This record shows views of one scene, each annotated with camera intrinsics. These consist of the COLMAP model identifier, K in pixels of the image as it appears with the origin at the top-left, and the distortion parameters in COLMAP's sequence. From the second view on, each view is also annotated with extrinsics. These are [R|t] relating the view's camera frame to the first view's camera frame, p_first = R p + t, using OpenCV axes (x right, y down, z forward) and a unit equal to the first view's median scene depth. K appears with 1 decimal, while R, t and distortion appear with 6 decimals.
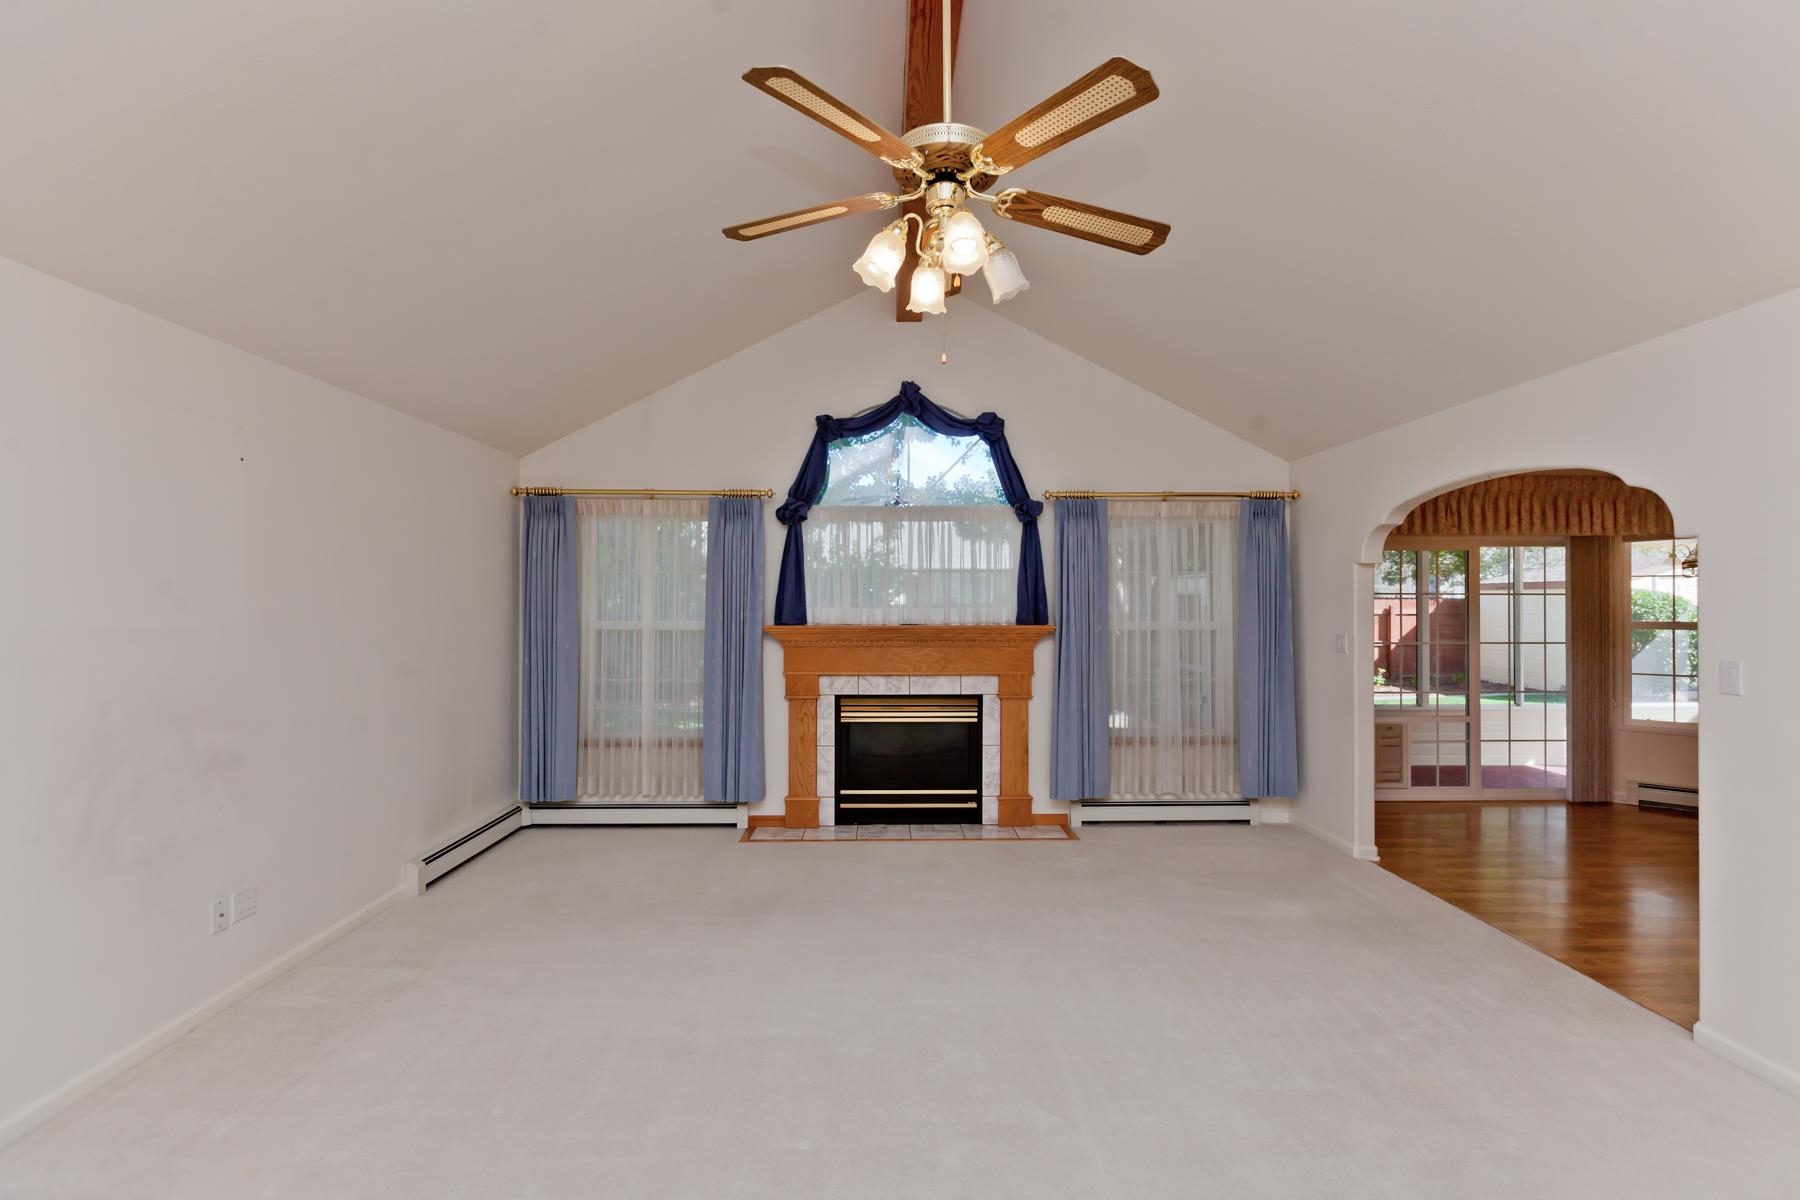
lens RADIAL K [[829.5, 0, 904.5], [0, 829.5, 604.0], [0, 0, 1]] dist [-0.001873, -0.001310]
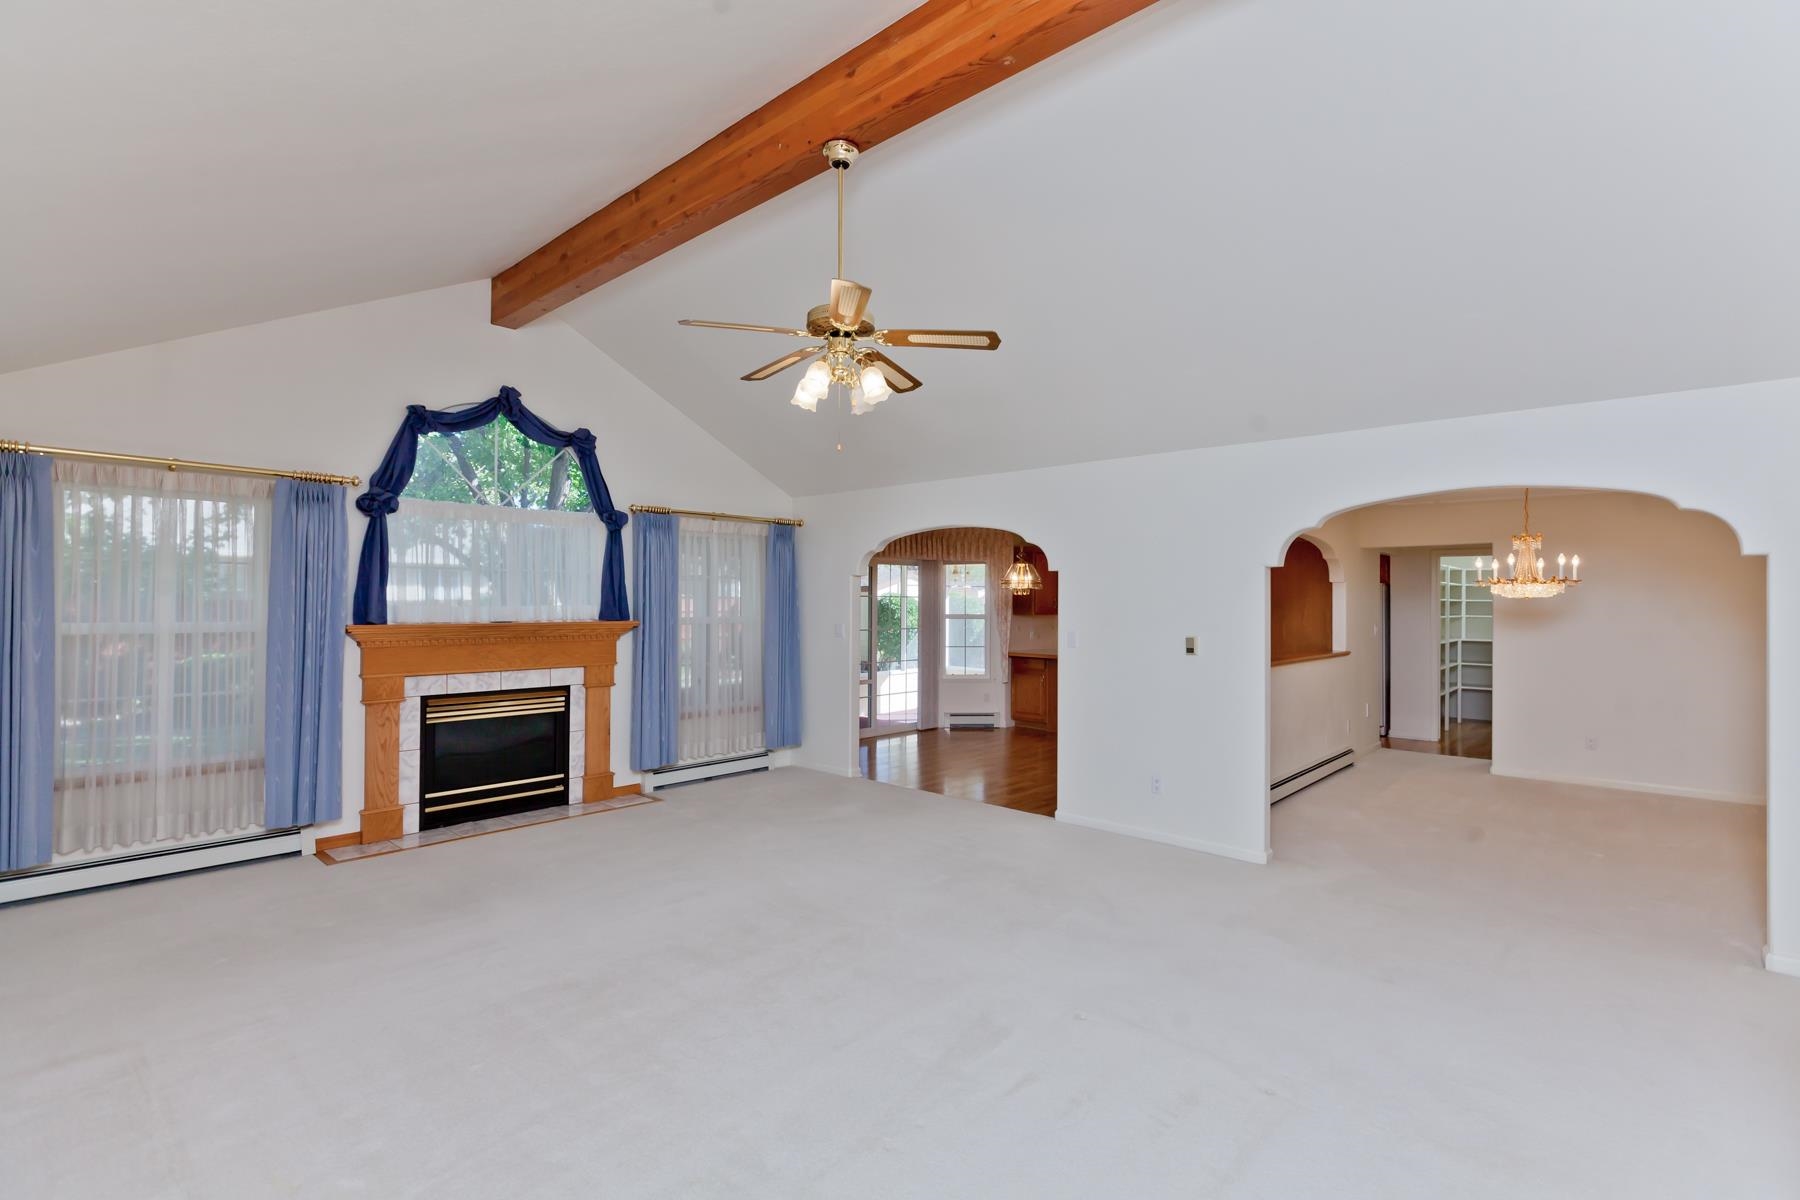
lens RADIAL K [[829.5, 0, 904.5], [0, 829.5, 602.8], [0, 0, 1]] dist [-0.001873, -0.001310]
pose [[0.691338, 0.003180, 0.722524, -0.392779], [-0.004260, 0.999991, -0.000325, -0.000429], [-0.722519, -0.002853, 0.691345, -0.069348]]
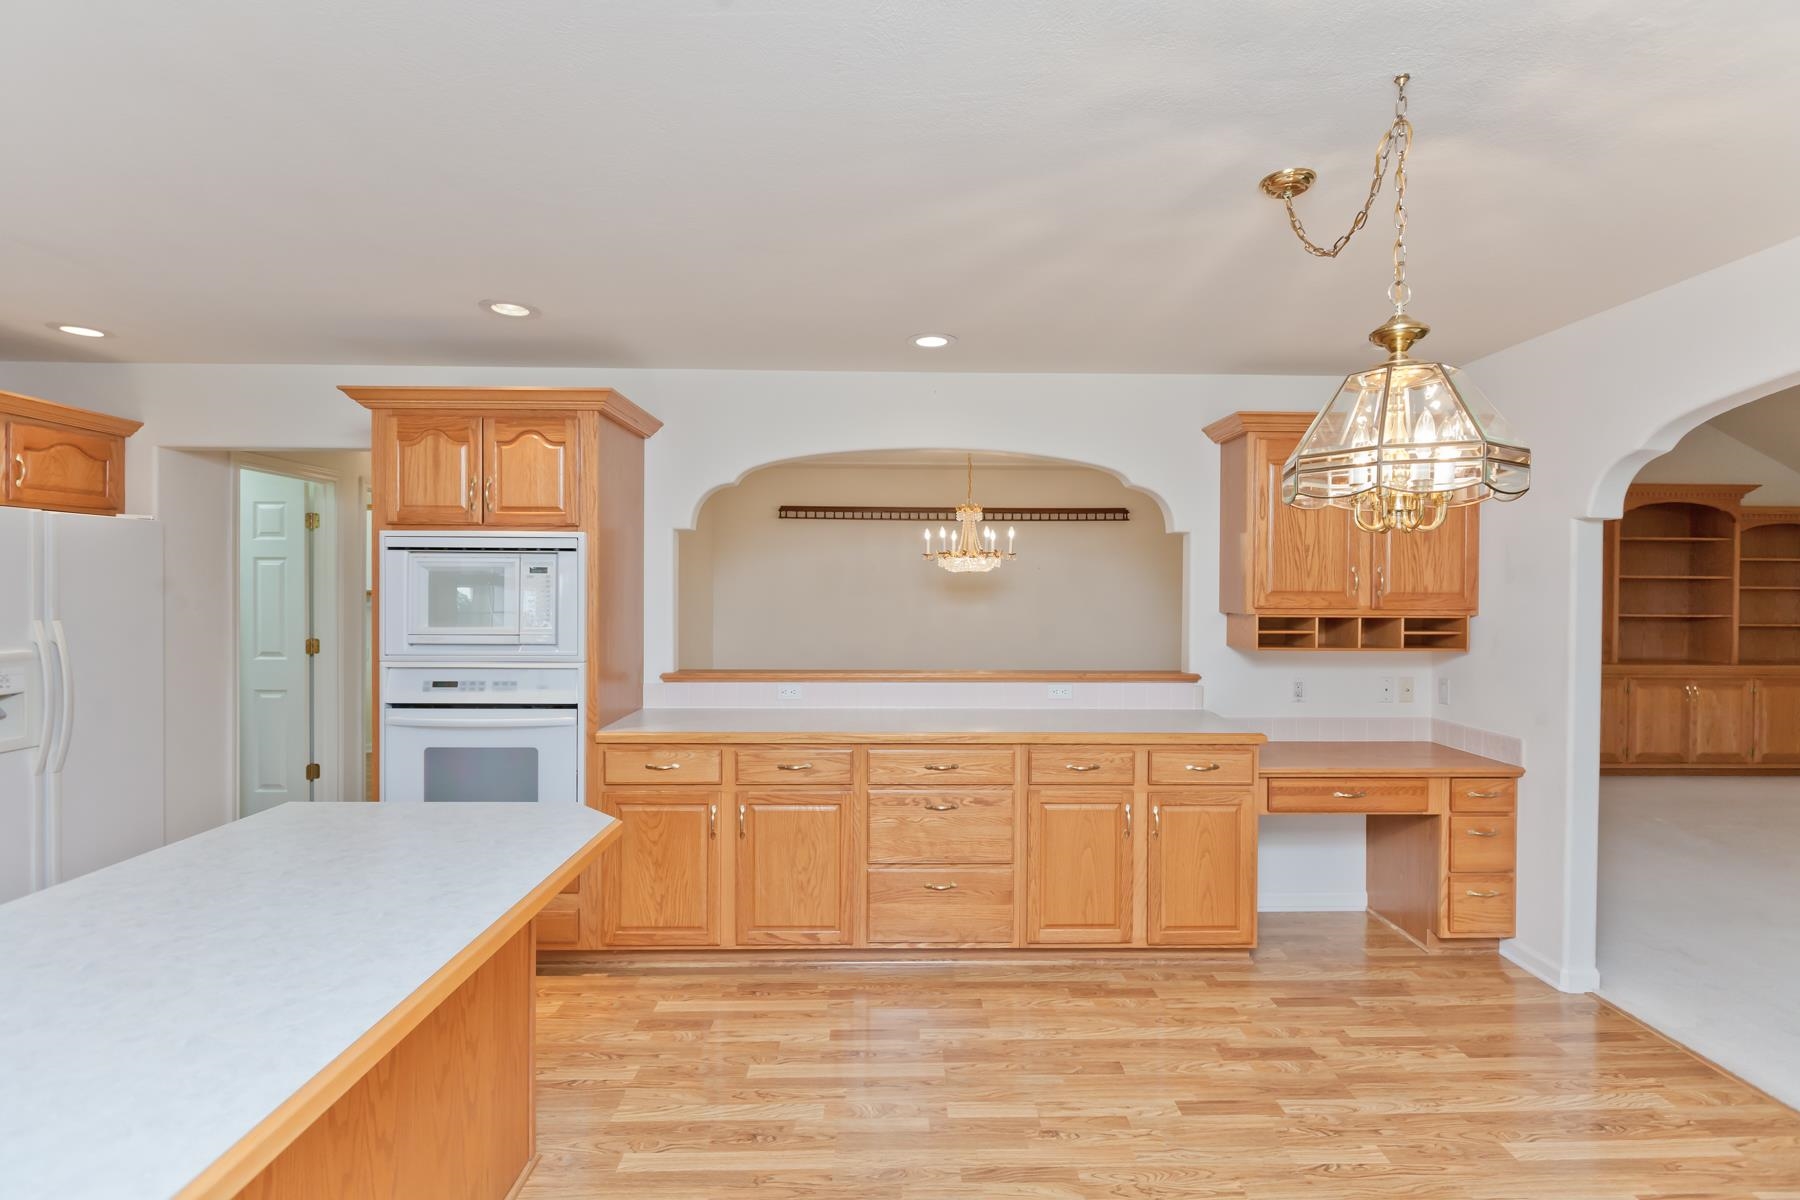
lens RADIAL K [[829.5, 0, 902.6], [0, 829.5, 591.5], [0, 0, 1]] dist [-0.001873, -0.001310]
pose [[-0.999981, -0.005521, 0.002918, 0.938605], [-0.005498, 0.999955, 0.007780, 0.005456], [-0.002960, 0.007763, -0.999965, 1.048405]]
